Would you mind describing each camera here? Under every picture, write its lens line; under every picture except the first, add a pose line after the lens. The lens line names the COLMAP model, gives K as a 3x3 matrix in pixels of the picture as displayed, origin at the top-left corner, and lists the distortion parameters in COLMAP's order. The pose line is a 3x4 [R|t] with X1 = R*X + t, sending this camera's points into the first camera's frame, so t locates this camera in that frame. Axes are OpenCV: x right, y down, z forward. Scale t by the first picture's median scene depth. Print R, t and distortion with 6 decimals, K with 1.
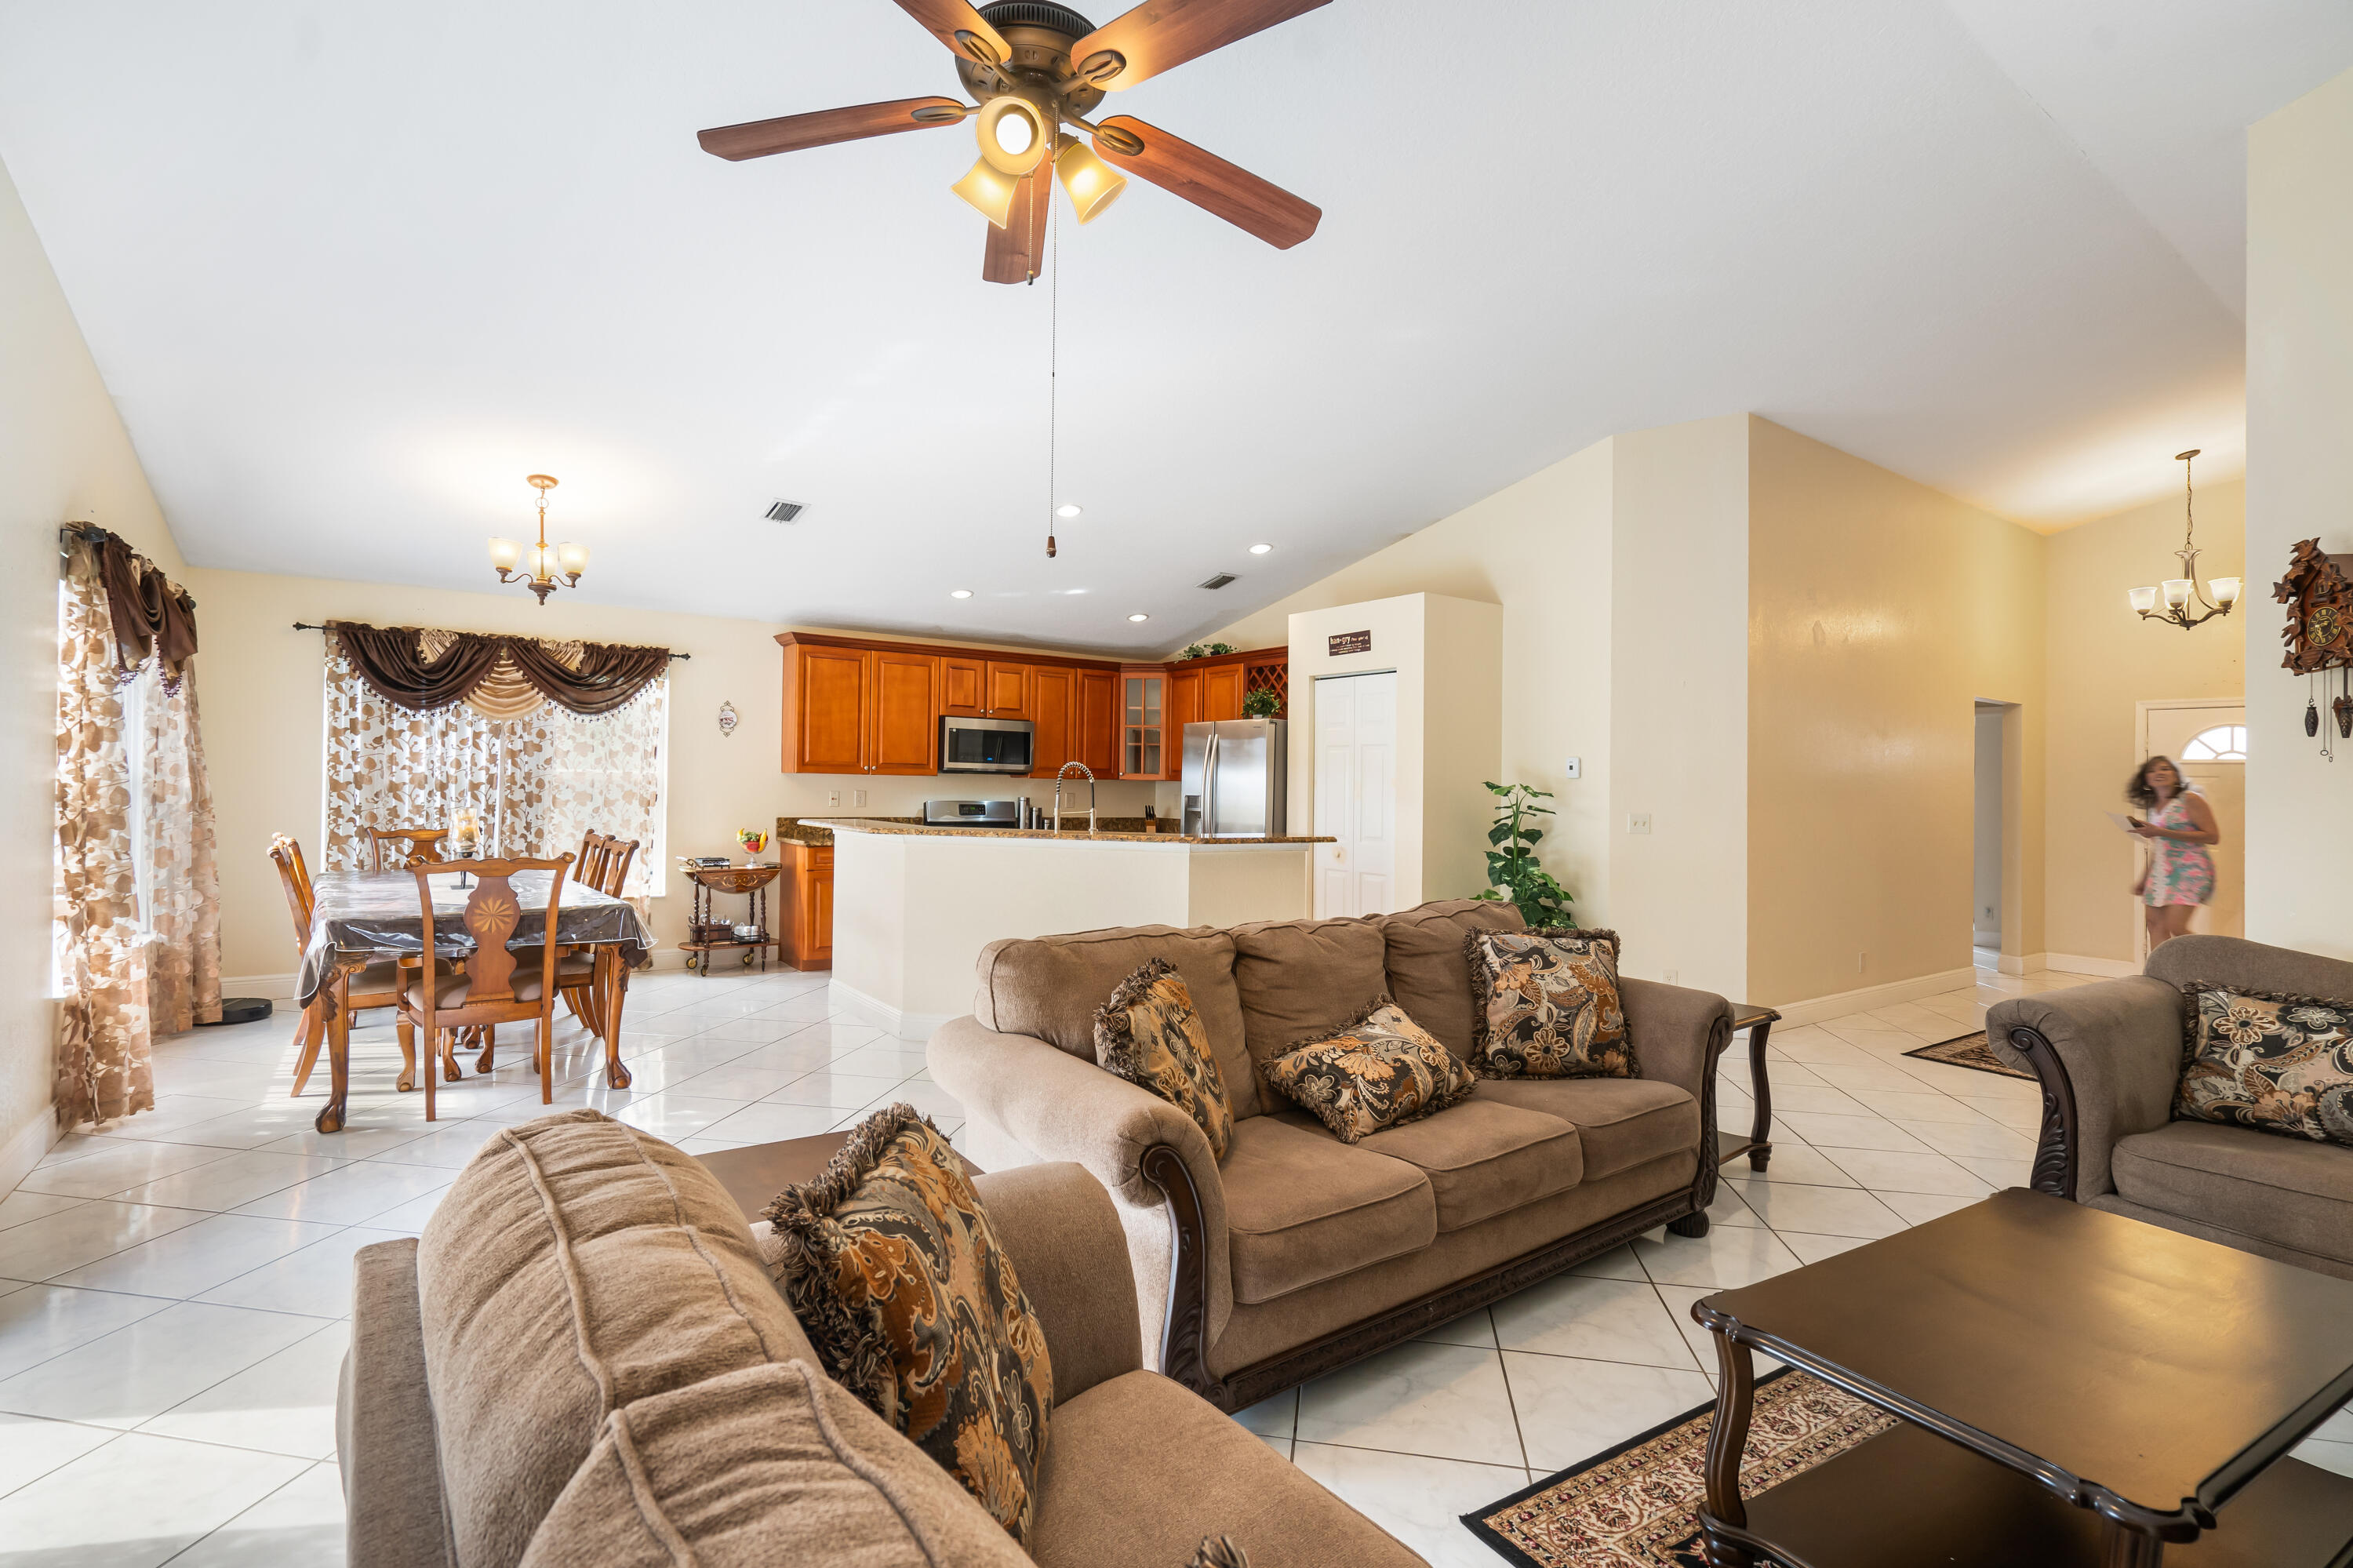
lens RADIAL K [[1067.6, 0, 1183.0], [0, 1067.6, 787.2], [0, 0, 1]] dist [-0.016323, 0.006518]
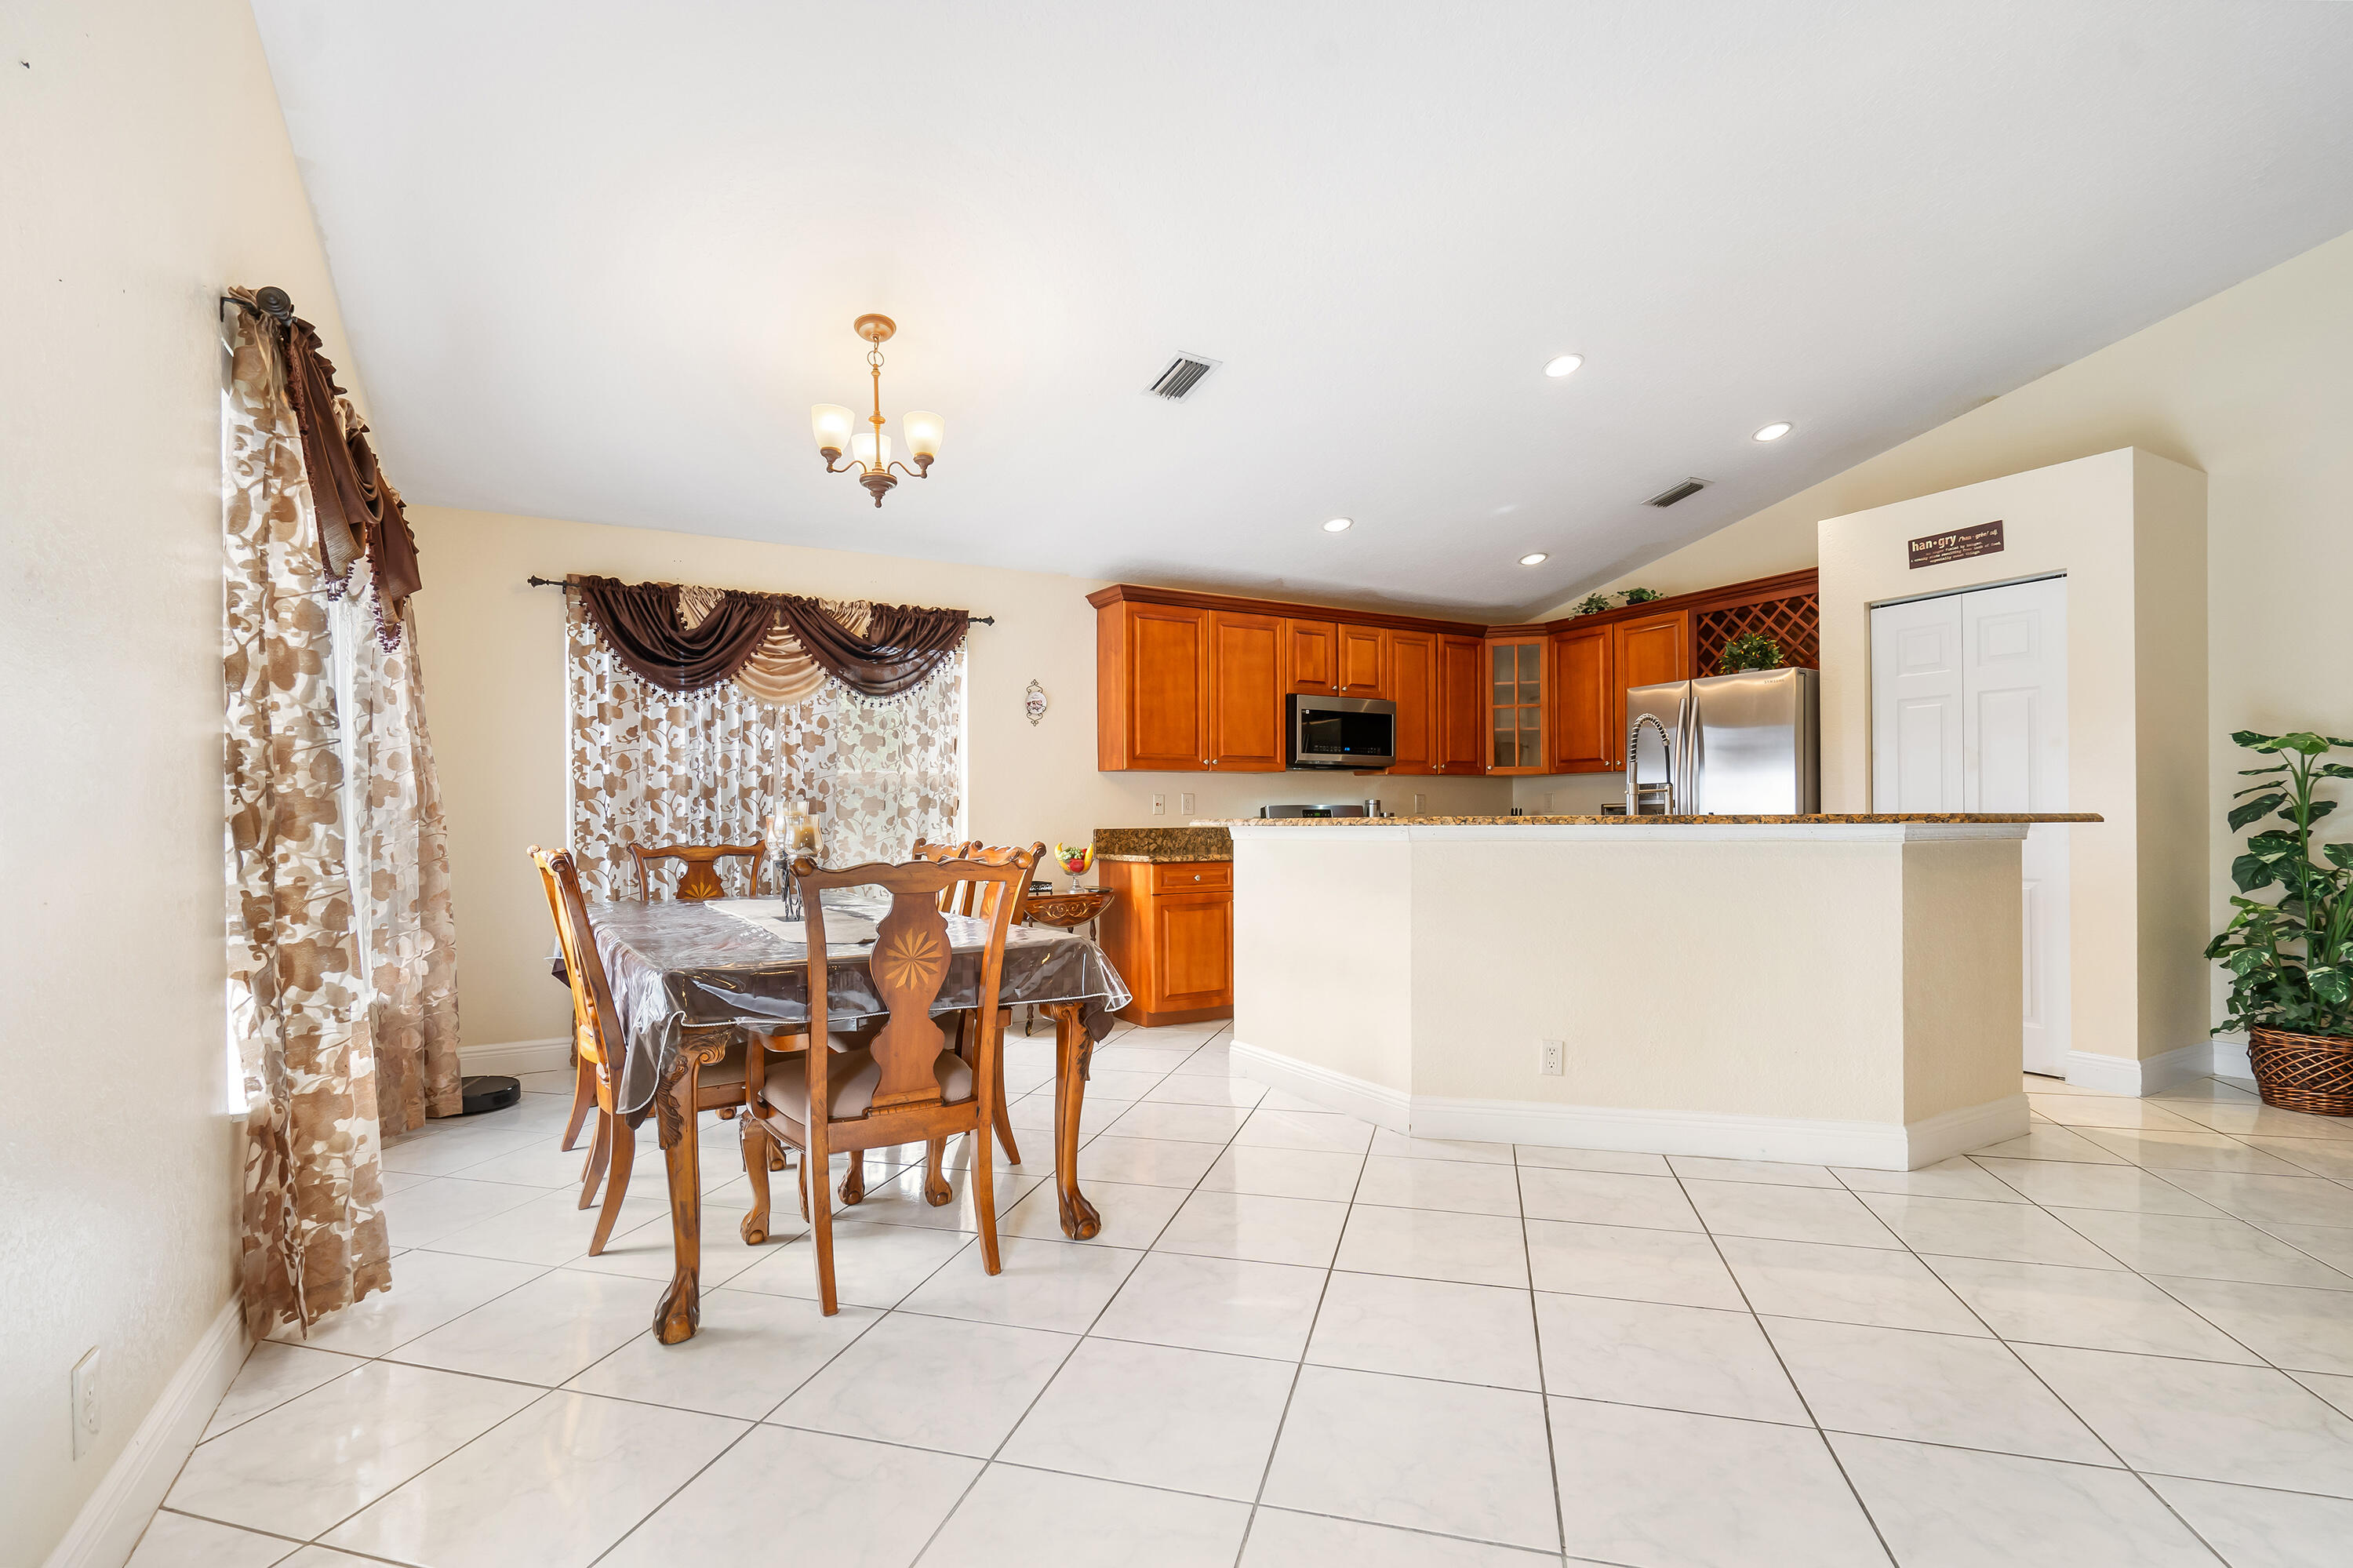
lens RADIAL K [[1067.6, 0, 1191.2], [0, 1067.6, 821.5], [0, 0, 1]] dist [-0.016323, 0.006518]
pose [[0.994473, -0.028013, -0.101185, -0.263522], [0.027906, 0.999607, -0.002473, 0.030641], [0.101215, -0.000365, 0.994865, 0.260378]]
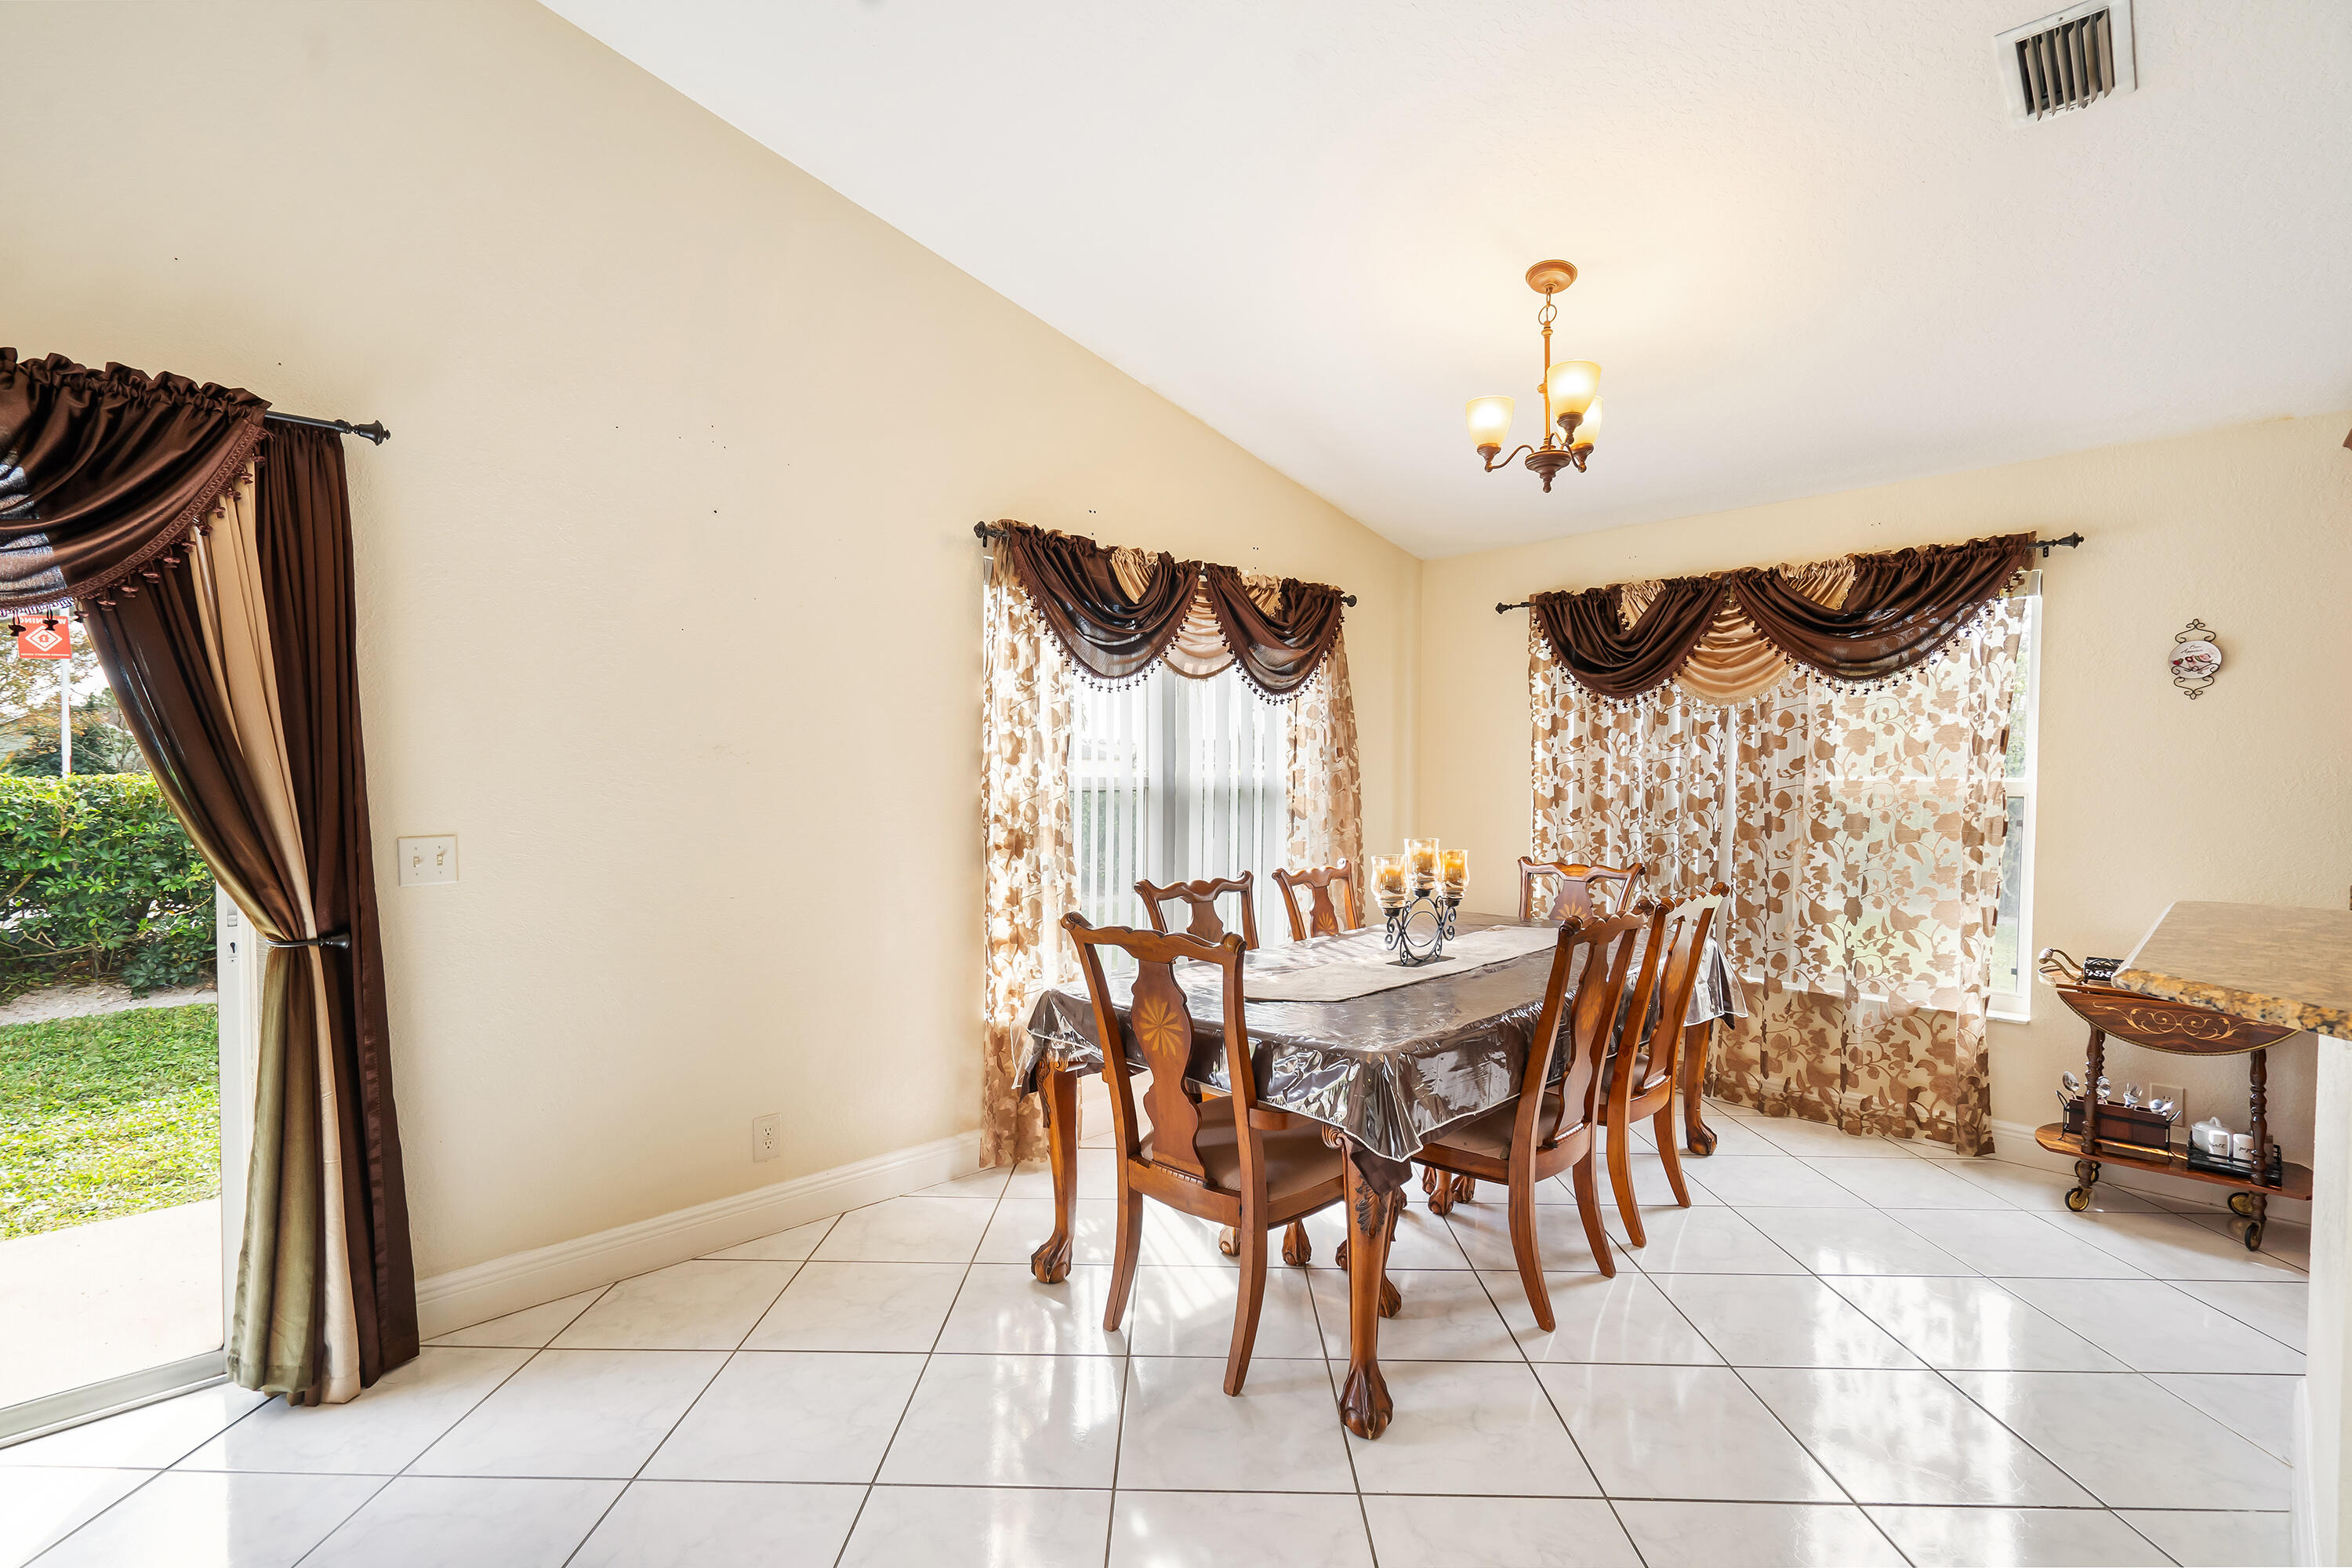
lens RADIAL K [[1067.1, 0, 1153.9], [0, 1067.1, 786.3], [0, 0, 1]] dist [-0.016323, 0.006518]
pose [[0.129180, -0.010325, -0.991567, -0.044711], [-0.007090, 0.999911, -0.011335, -0.002082], [0.991596, 0.008494, 0.129096, 0.557884]]
